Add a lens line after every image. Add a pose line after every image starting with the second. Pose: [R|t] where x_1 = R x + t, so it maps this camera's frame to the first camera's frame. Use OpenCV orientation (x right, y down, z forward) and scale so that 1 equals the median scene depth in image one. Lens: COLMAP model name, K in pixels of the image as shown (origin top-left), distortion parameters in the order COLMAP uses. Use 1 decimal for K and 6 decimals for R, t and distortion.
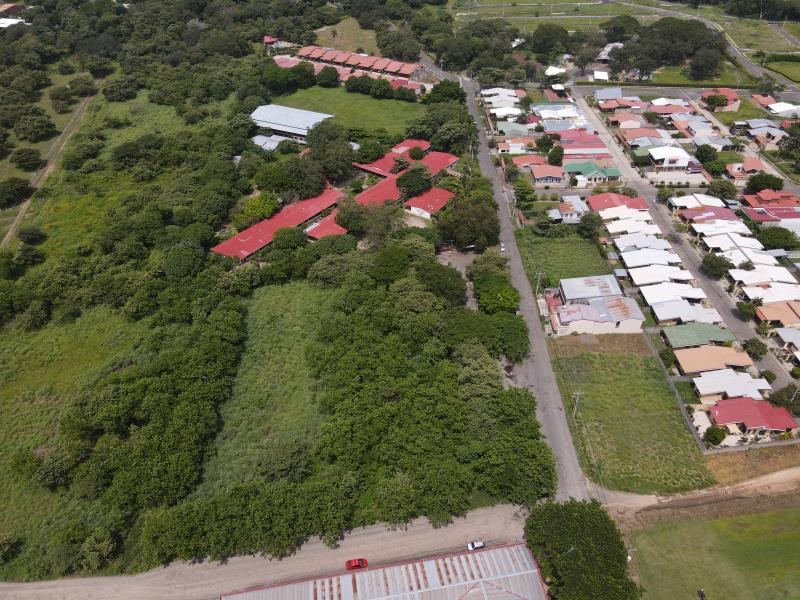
lens RADIAL K [[556.4, 0, 400.0], [0, 556.4, 300.0], [0, 0, 1]] dist [-0.000067, 0.001340]
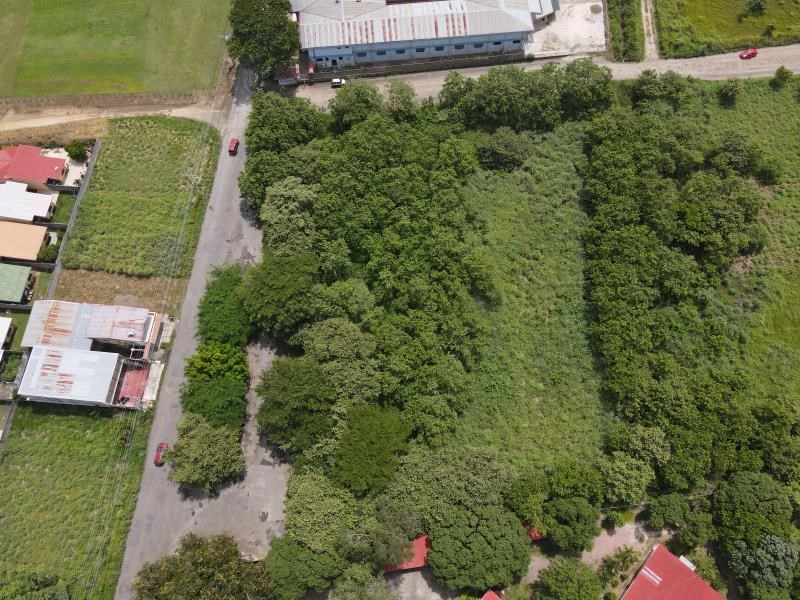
lens RADIAL K [[556.4, 0, 400.0], [0, 556.4, 300.0], [0, 0, 1]] dist [-0.000067, 0.001340]
pose [[-0.995613, -0.074298, 0.056873, -0.078817], [0.078290, -0.328654, 0.941200, -0.646895], [-0.051238, 0.941523, 0.333029, 0.772678]]
